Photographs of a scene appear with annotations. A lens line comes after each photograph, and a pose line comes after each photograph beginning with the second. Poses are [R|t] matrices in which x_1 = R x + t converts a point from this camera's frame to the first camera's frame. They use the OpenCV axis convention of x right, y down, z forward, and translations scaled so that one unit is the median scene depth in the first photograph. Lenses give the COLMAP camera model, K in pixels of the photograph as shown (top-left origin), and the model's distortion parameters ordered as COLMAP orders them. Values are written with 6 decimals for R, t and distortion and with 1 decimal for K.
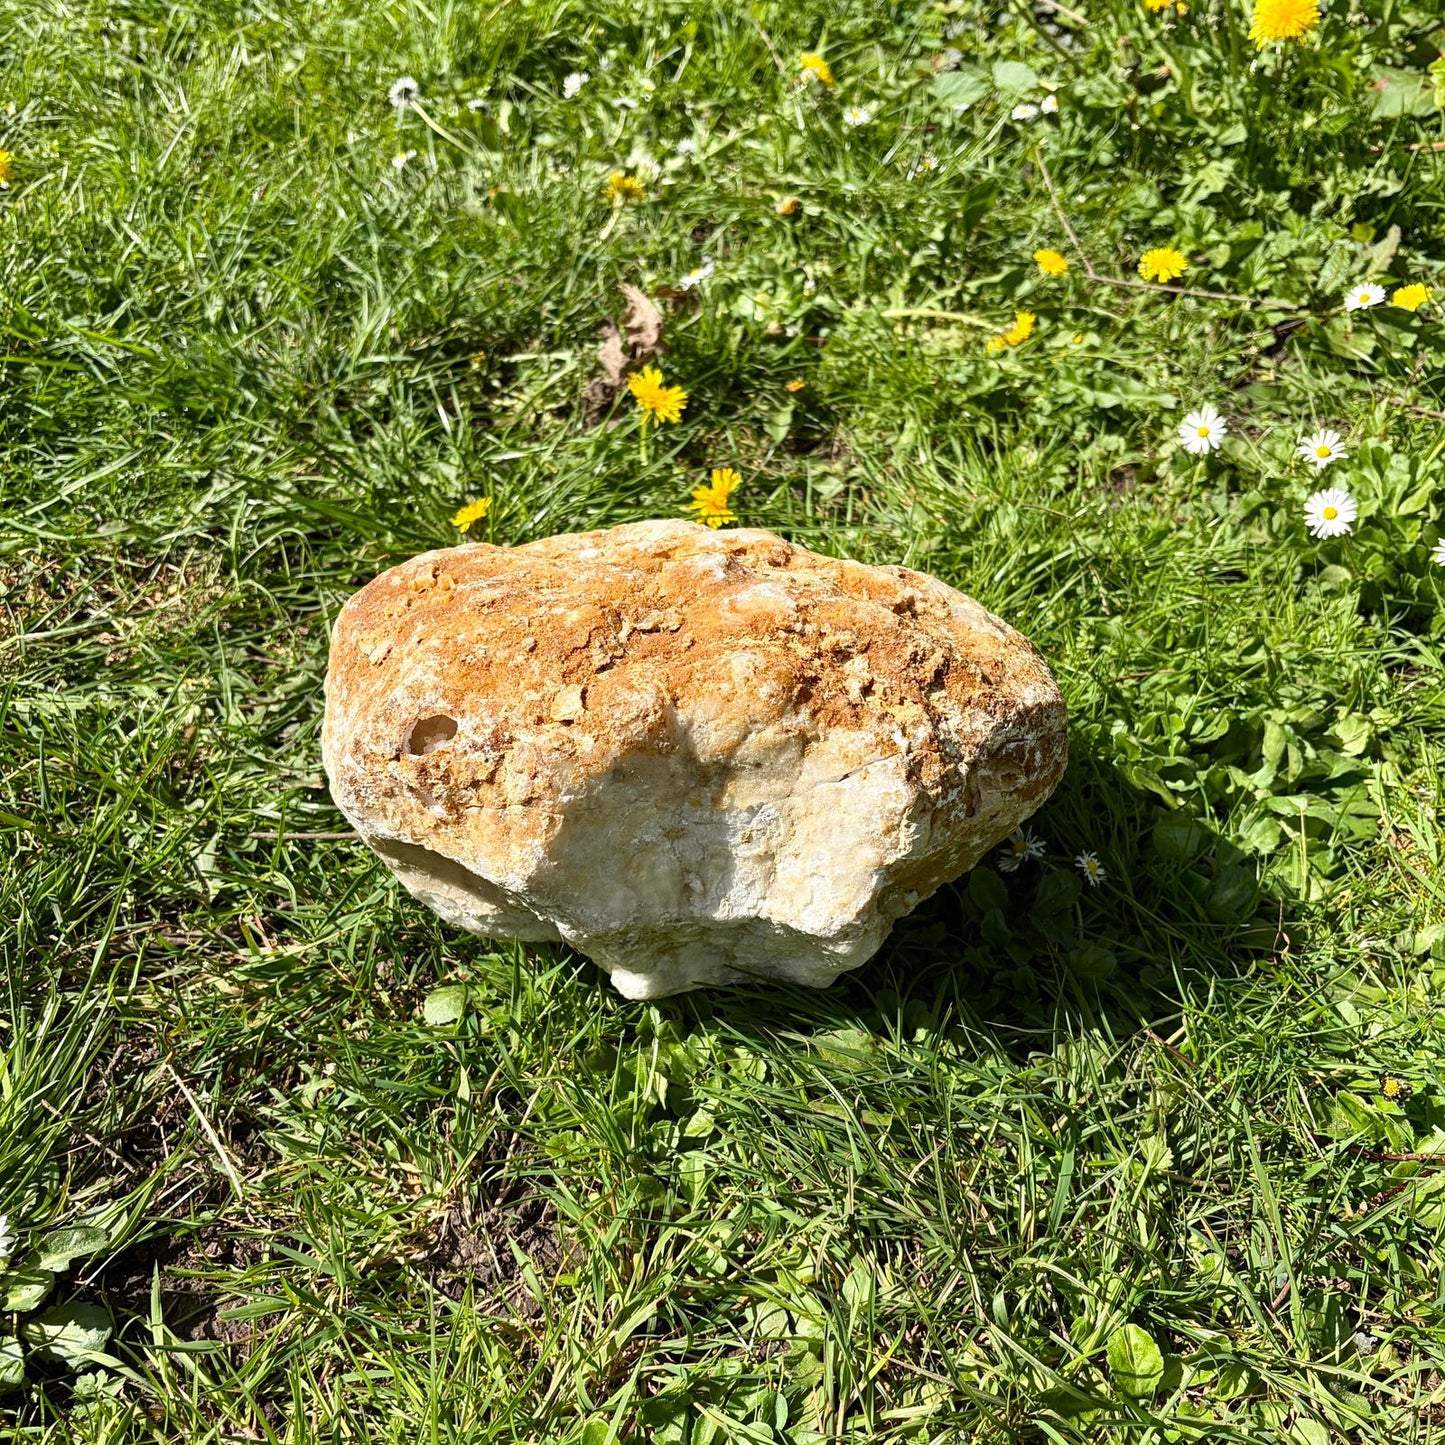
lens RADIAL K [[1556.4, 0, 719.4], [0, 1556.4, 732.0], [0, 0, 1]] dist [-0.019619, 0.017464]
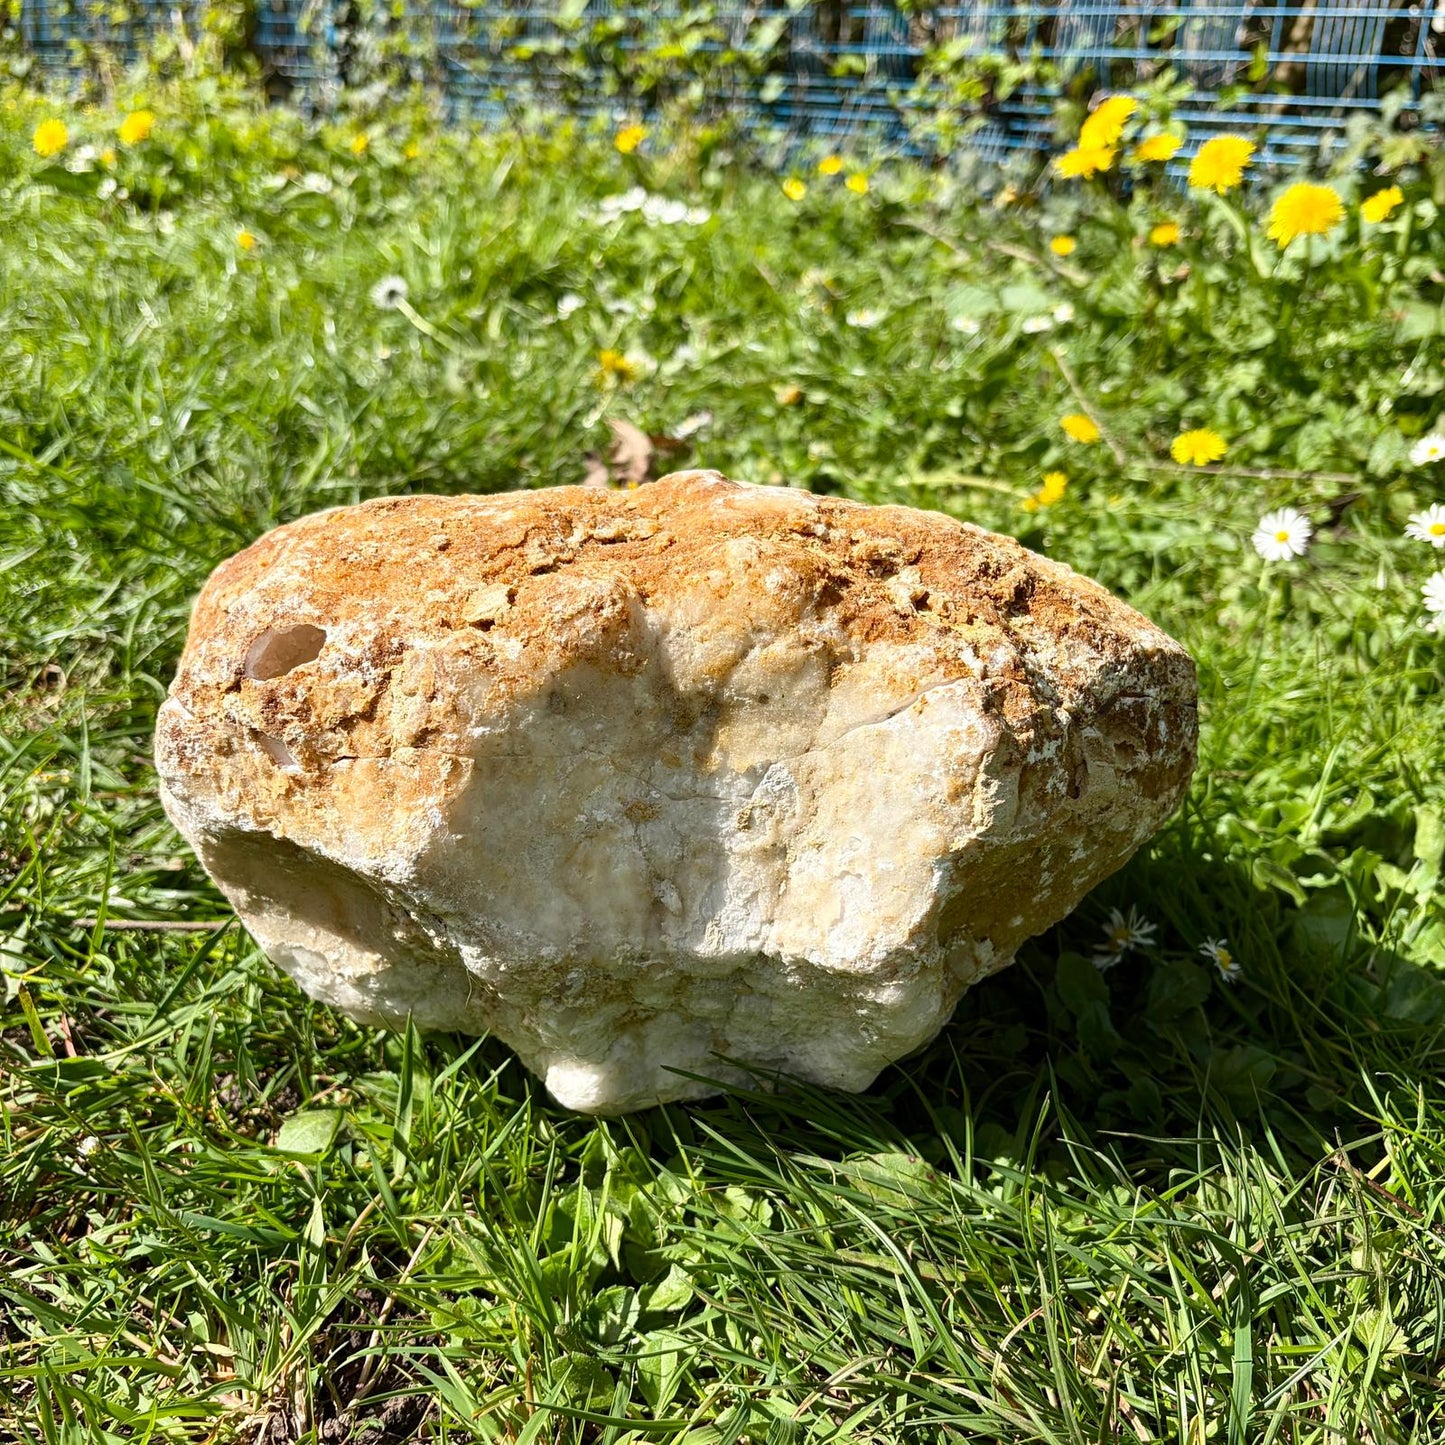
lens RADIAL K [[1556.4, 0, 719.4], [0, 1556.4, 732.0], [0, 0, 1]] dist [-0.019619, 0.017464]
pose [[0.999940, 0.010932, 0.000869, 0.004825], [-0.010429, 0.972451, -0.232873, 0.182974], [-0.003391, 0.232850, 0.972507, 0.320582]]
